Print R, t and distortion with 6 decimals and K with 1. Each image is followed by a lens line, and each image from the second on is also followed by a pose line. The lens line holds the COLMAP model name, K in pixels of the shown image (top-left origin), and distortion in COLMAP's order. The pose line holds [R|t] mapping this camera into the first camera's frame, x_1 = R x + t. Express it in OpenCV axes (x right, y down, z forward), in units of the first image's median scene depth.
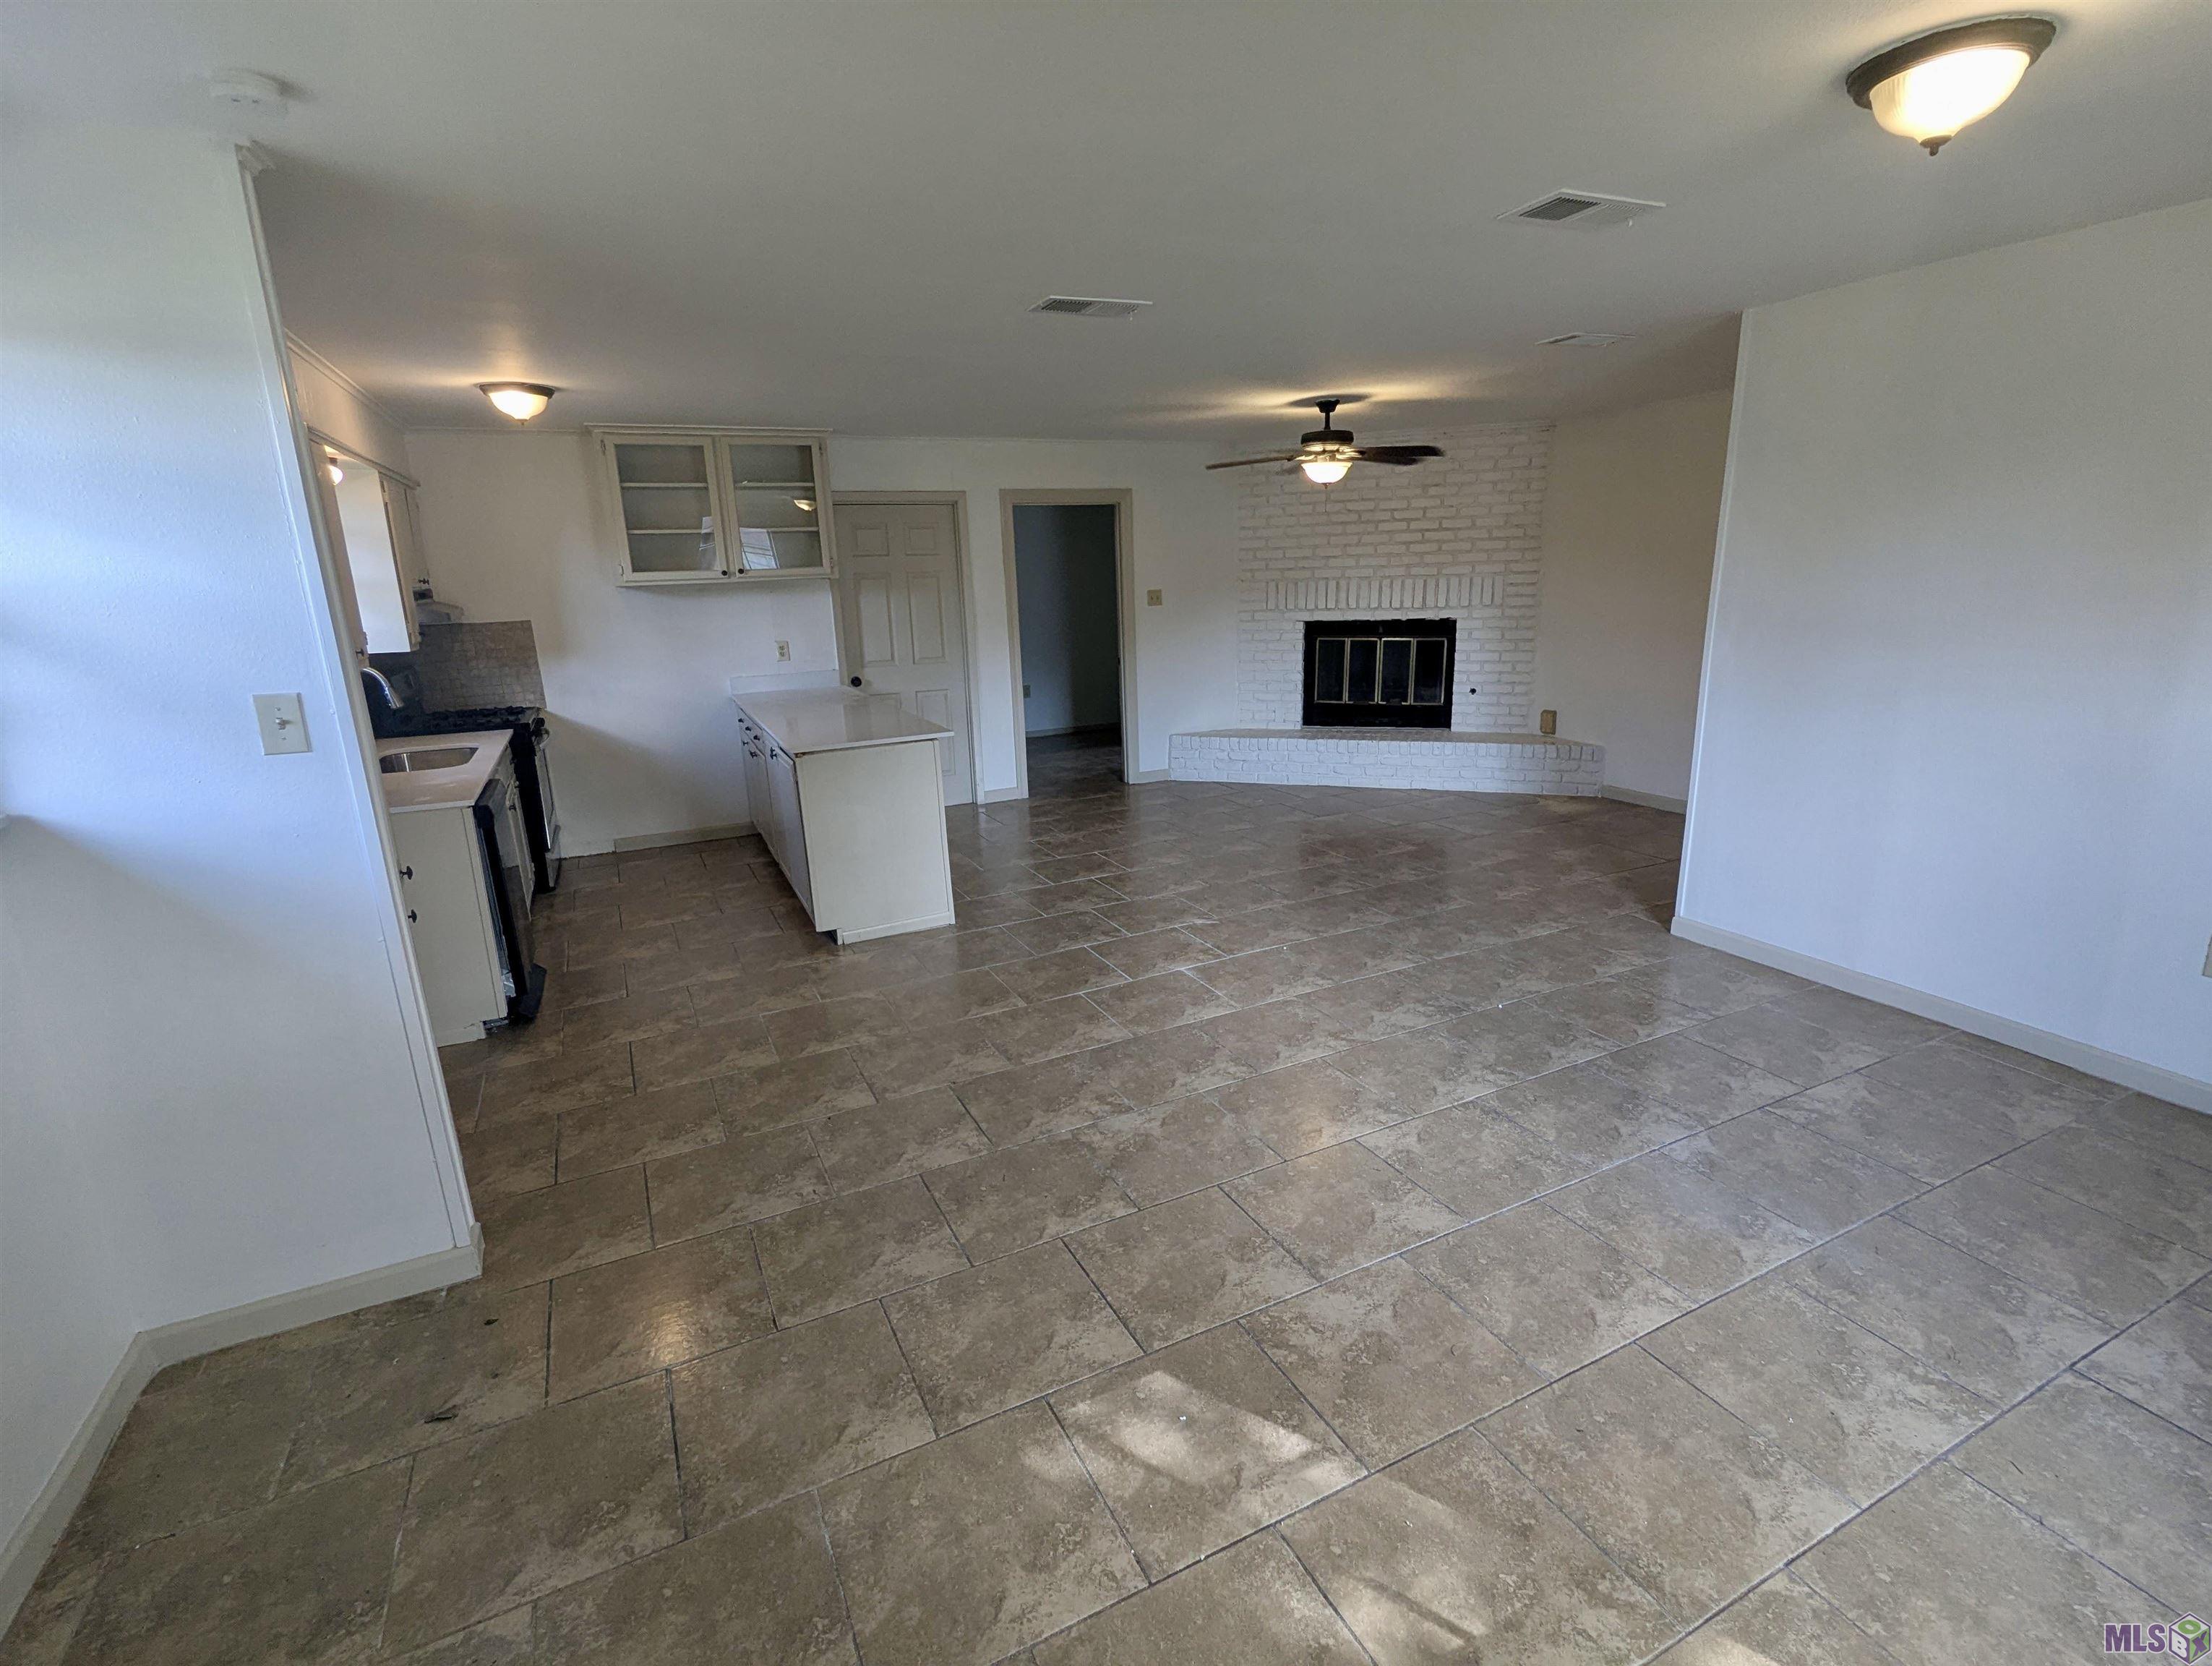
lens RADIAL K [[1045.9, 0, 1114.2], [0, 1045.9, 836.5], [0, 0, 1]] dist [-0.001985, -0.001090]
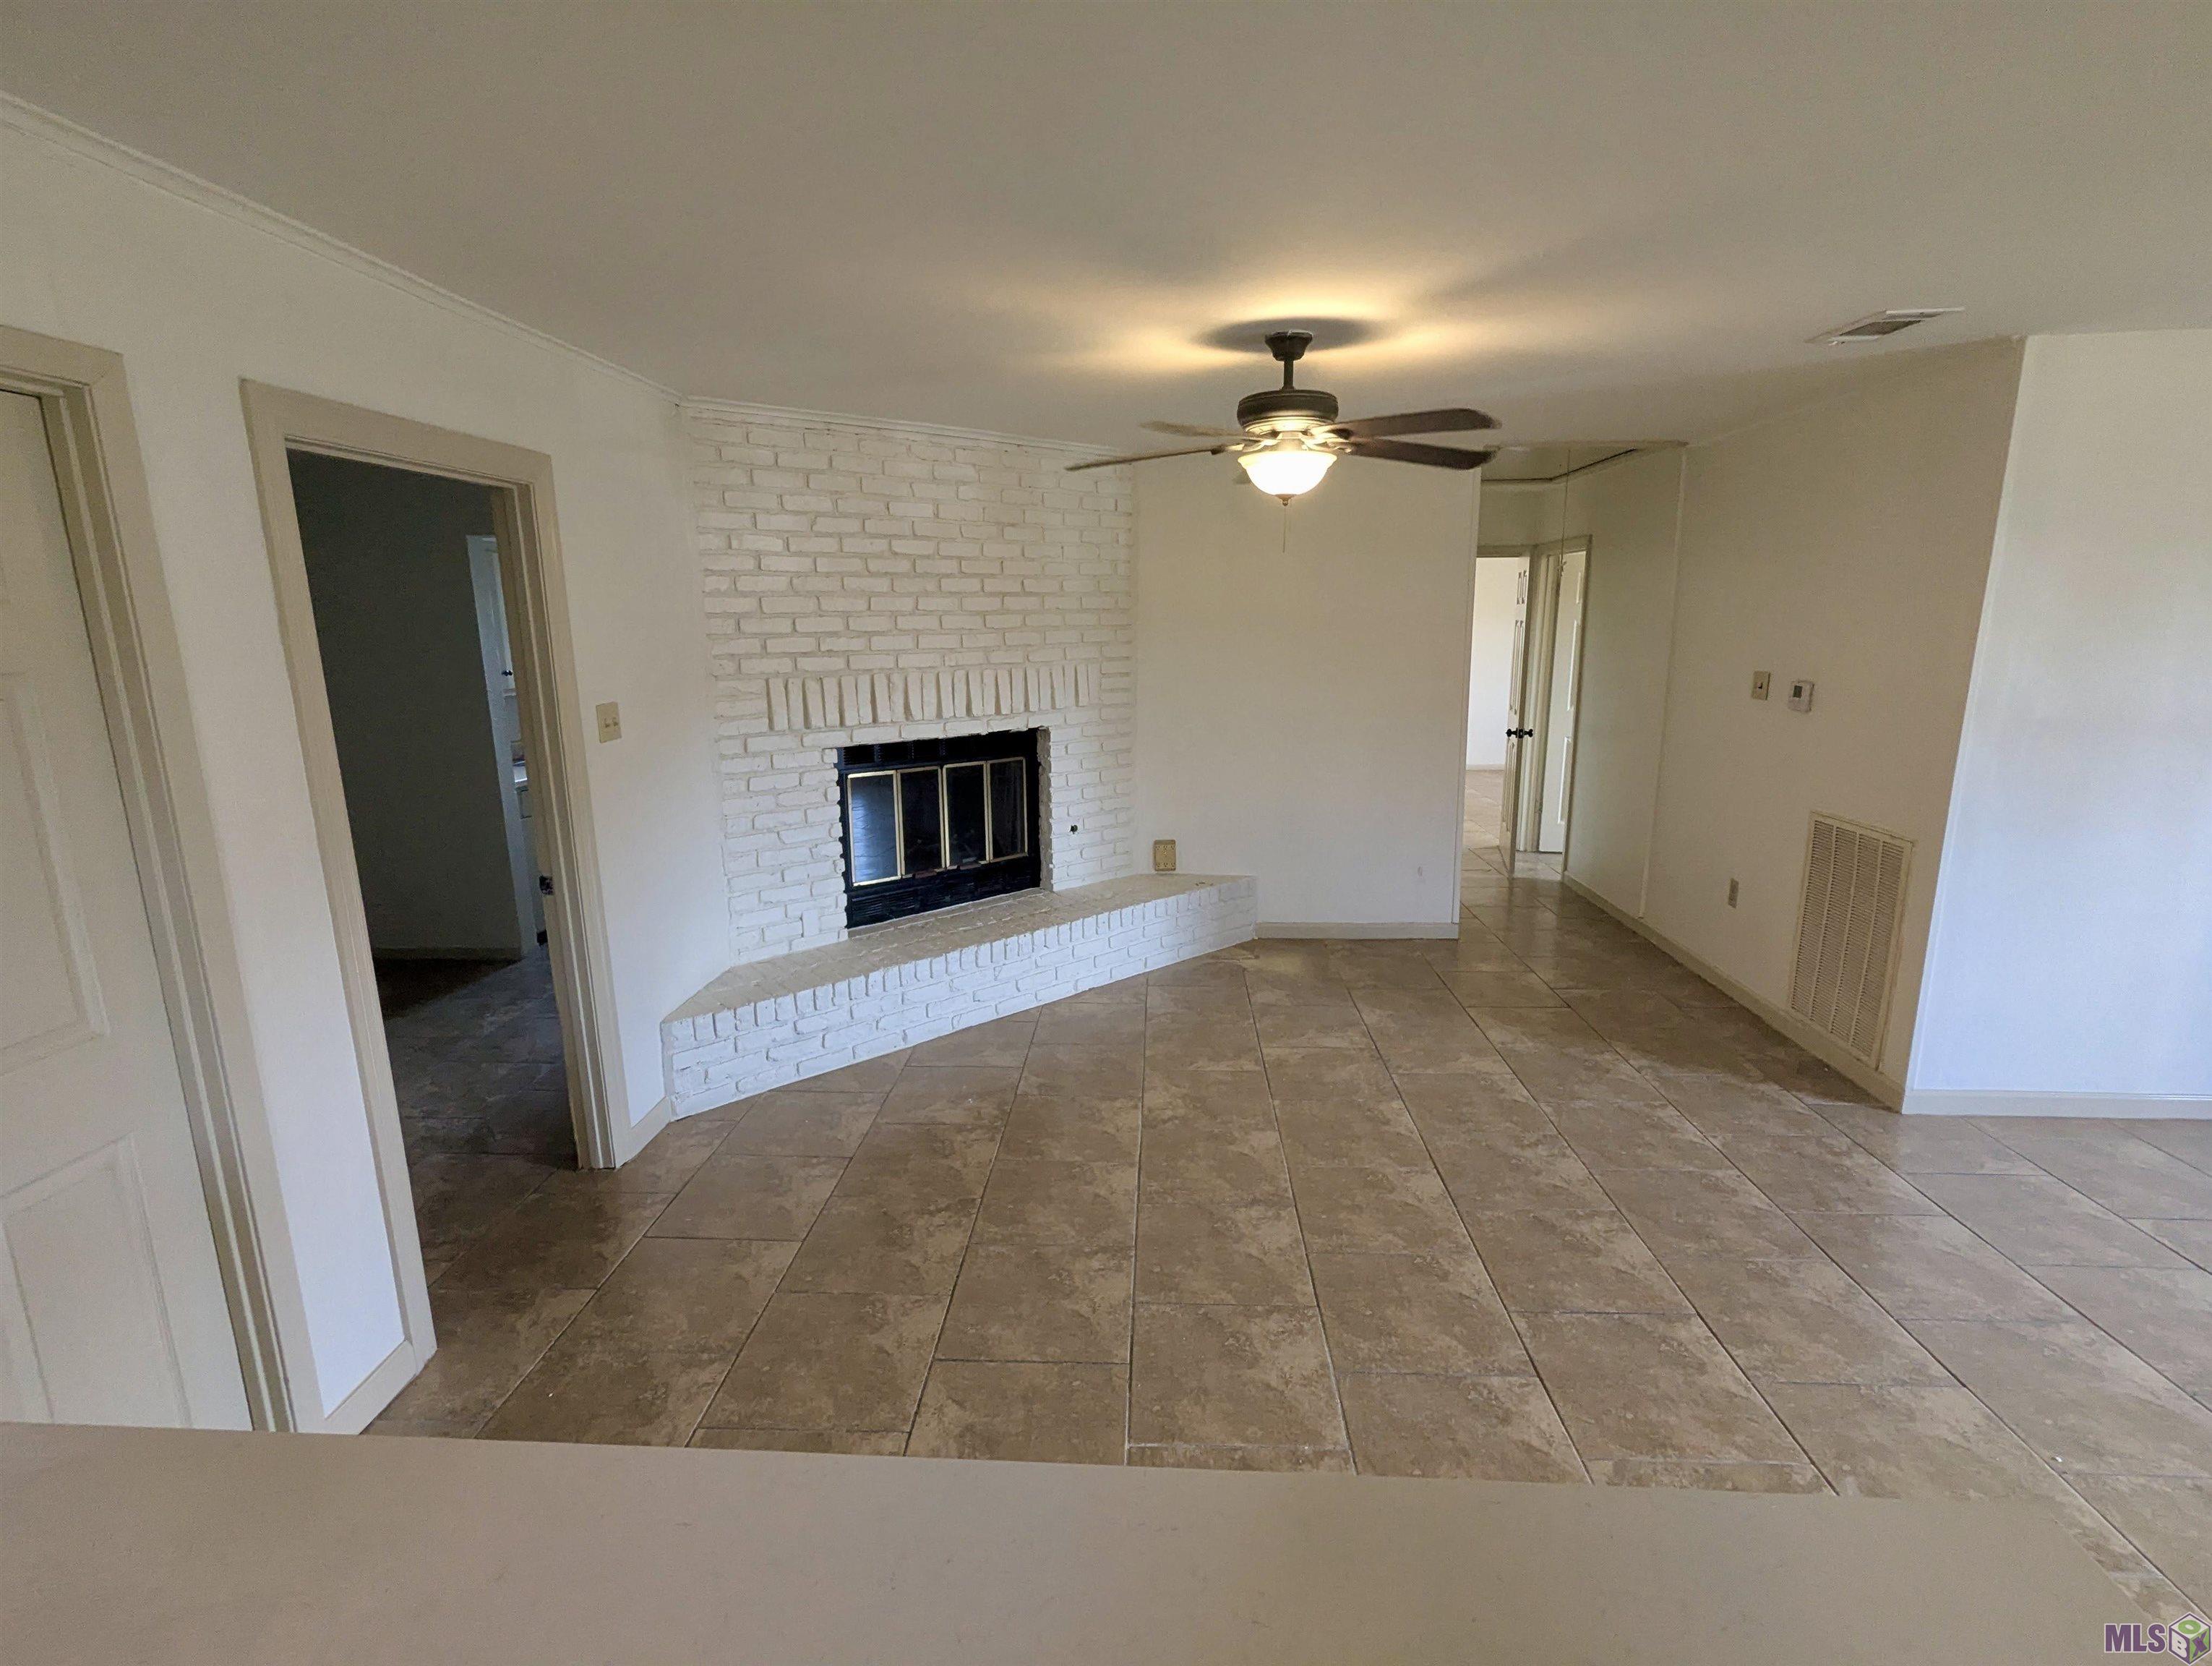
lens RADIAL K [[1045.9, 0, 1114.2], [0, 1045.9, 836.5], [0, 0, 1]] dist [-0.001985, -0.001090]
pose [[0.481572, -0.152753, 0.862992, -0.238314], [0.214087, 0.975366, 0.053178, -0.166601], [-0.849856, 0.159147, 0.502412, 0.639675]]
